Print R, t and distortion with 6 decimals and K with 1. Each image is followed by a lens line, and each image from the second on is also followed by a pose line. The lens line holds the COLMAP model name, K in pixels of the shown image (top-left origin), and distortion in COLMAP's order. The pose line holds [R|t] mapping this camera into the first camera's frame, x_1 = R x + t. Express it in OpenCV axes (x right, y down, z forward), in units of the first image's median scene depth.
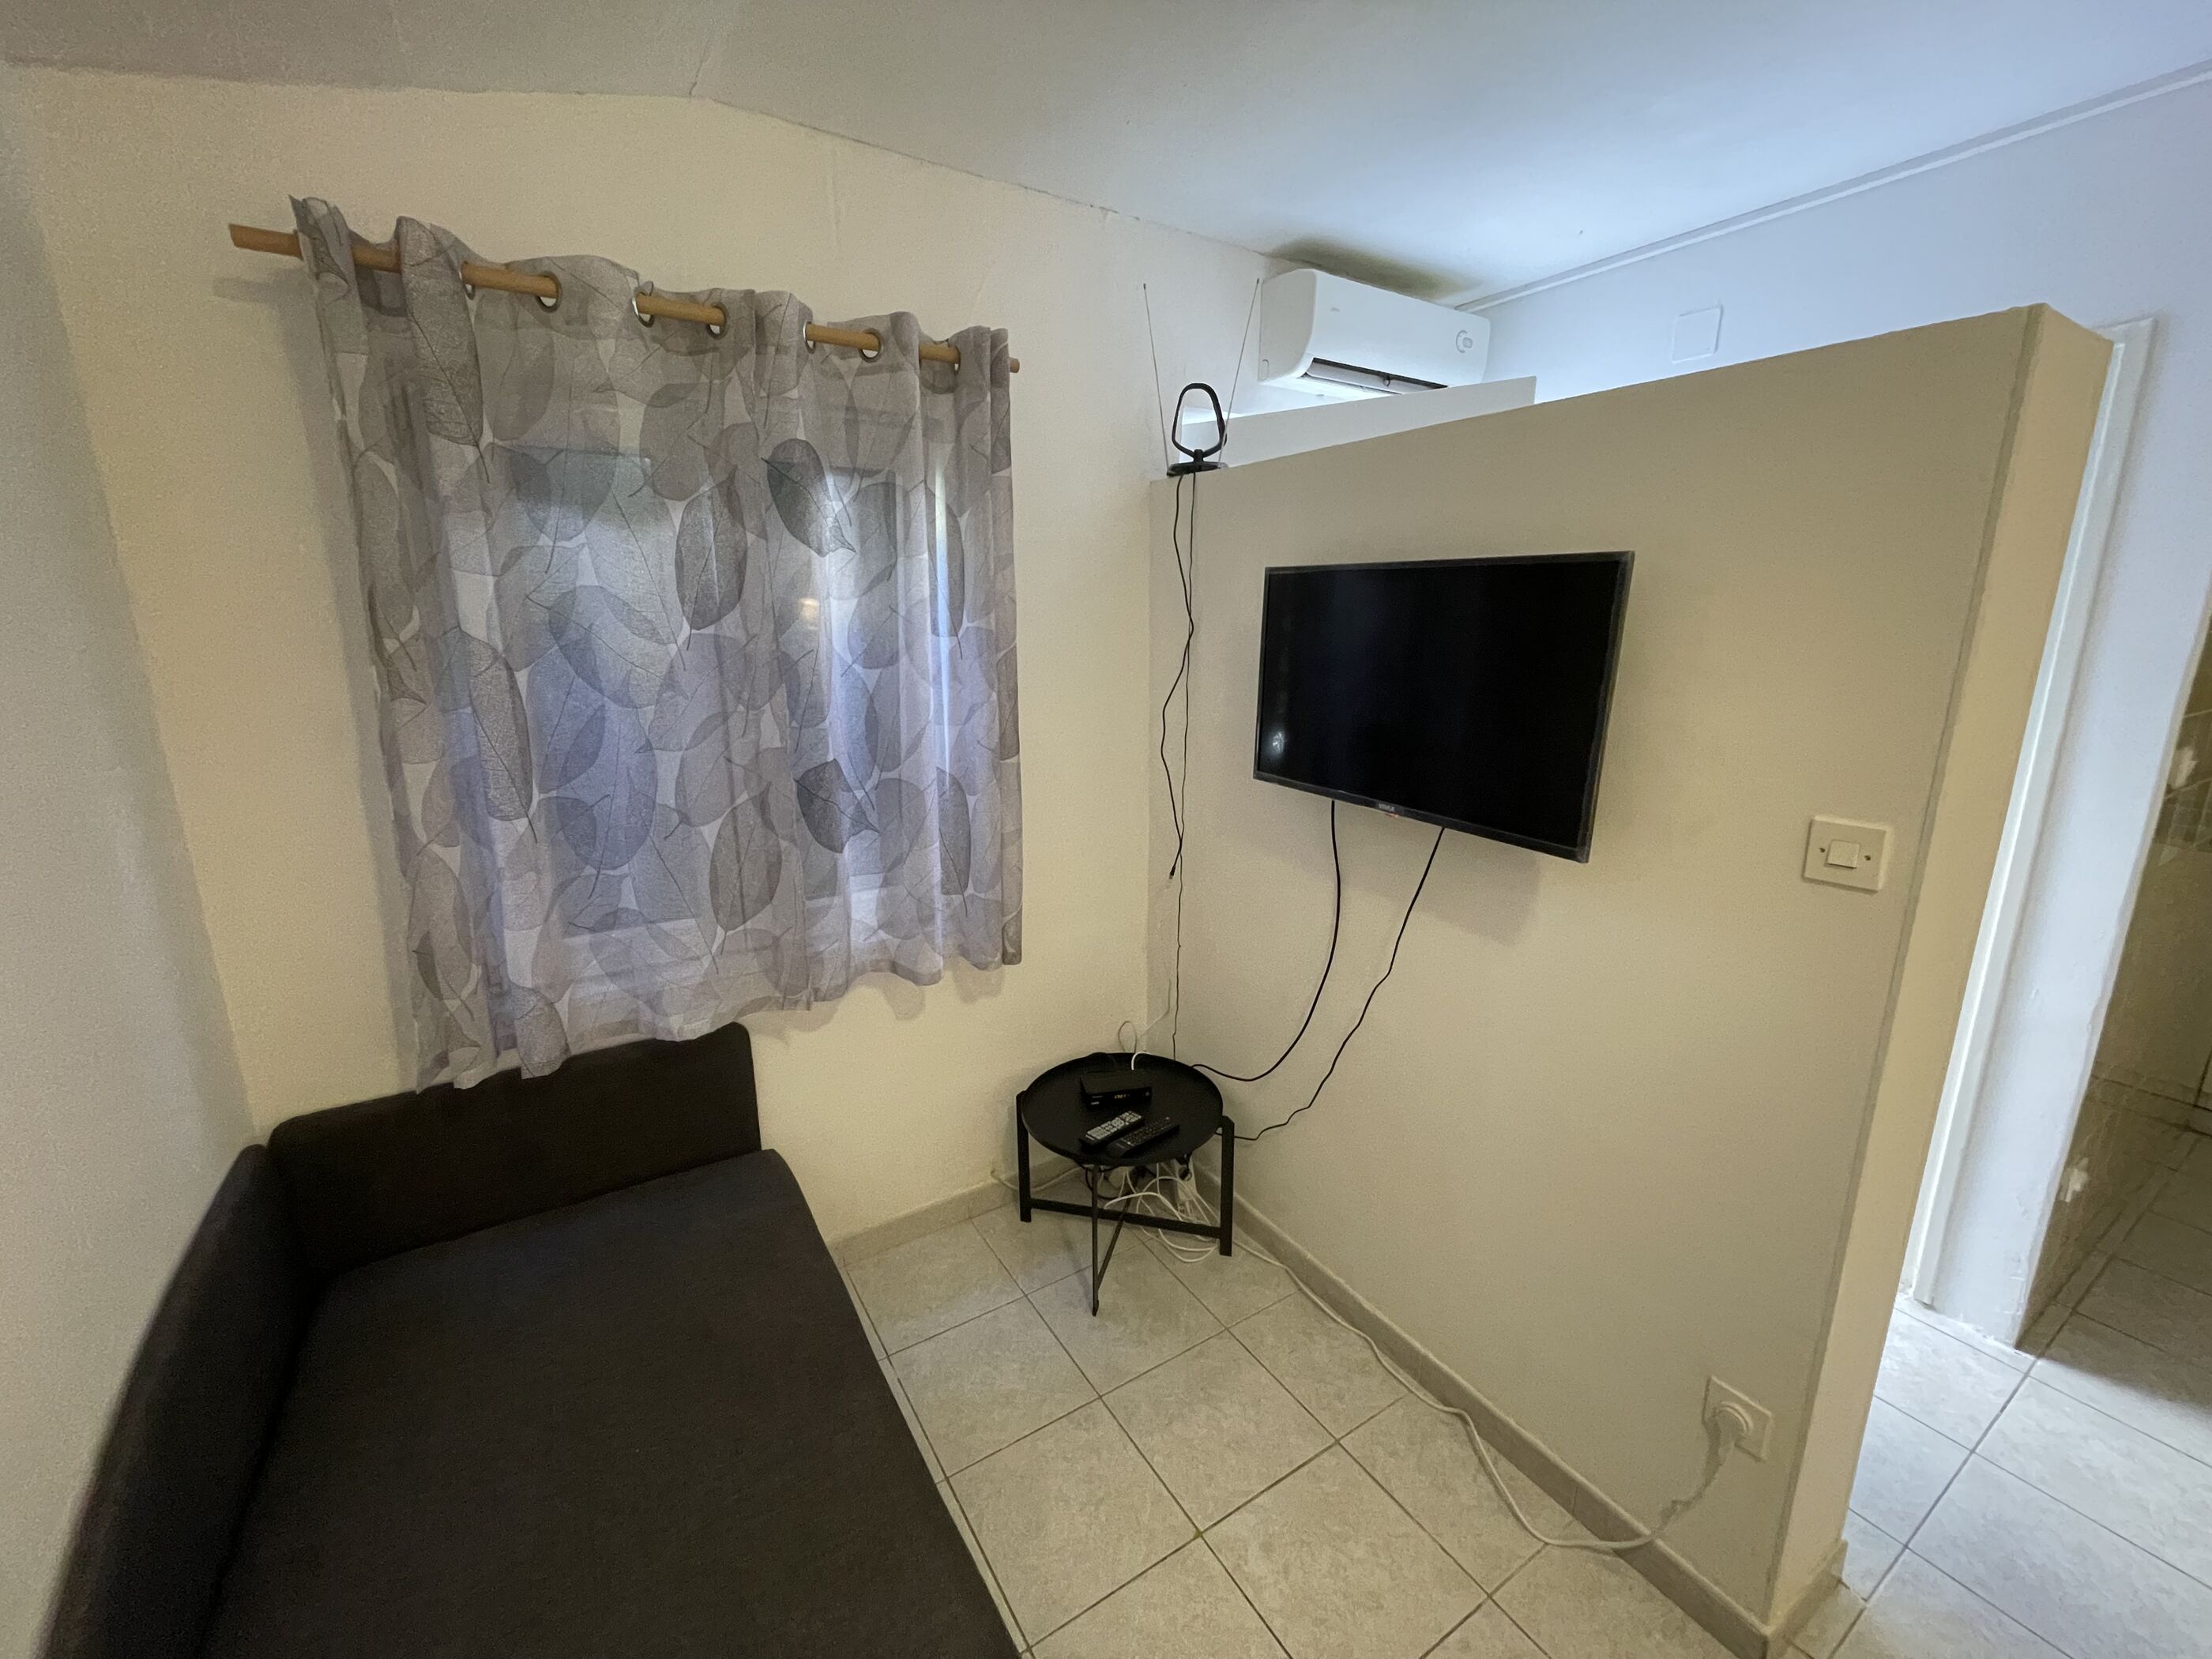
lens RADIAL K [[897.2, 0, 1103.0], [0, 897.2, 820.2], [0, 0, 1]] dist [-0.001302, -0.000889]
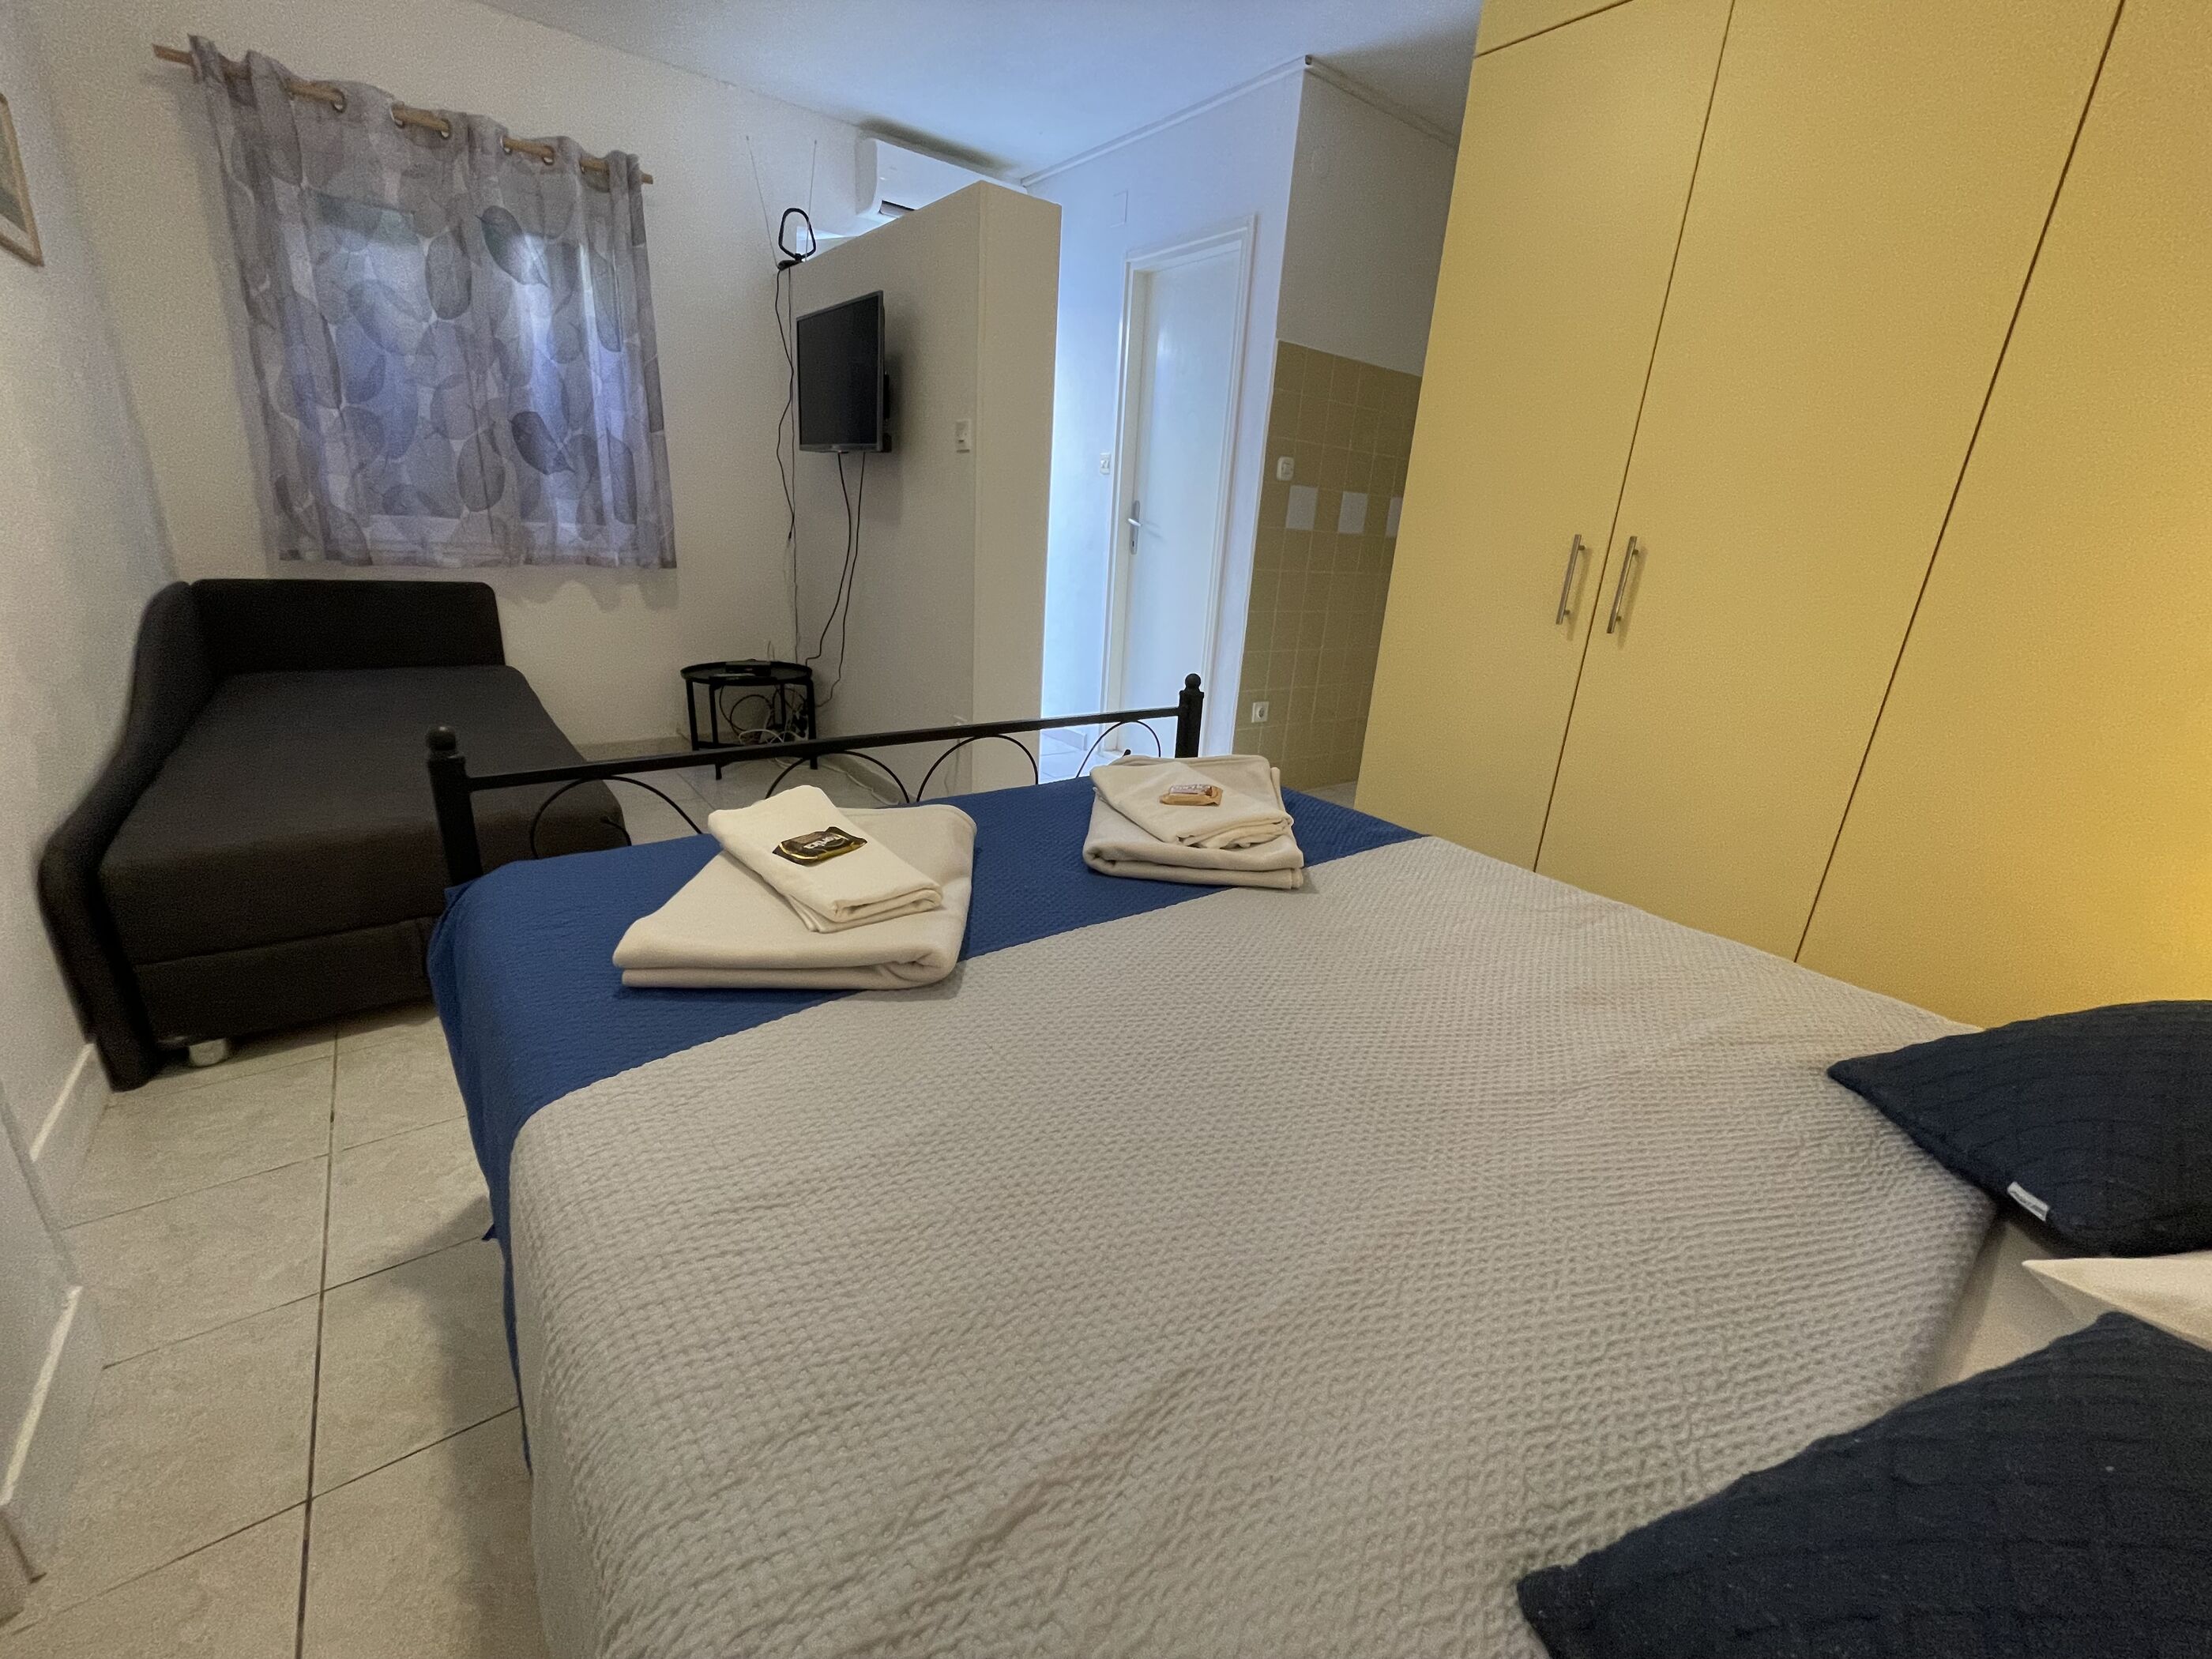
lens RADIAL K [[897.2, 0, 1106.9], [0, 897.2, 826.4], [0, 0, 1]] dist [-0.001302, -0.000889]
pose [[0.994061, 0.030152, 0.104565, 0.703995], [-0.040462, 0.994372, 0.097918, 0.566781], [-0.101024, -0.101567, 0.989686, -0.986523]]
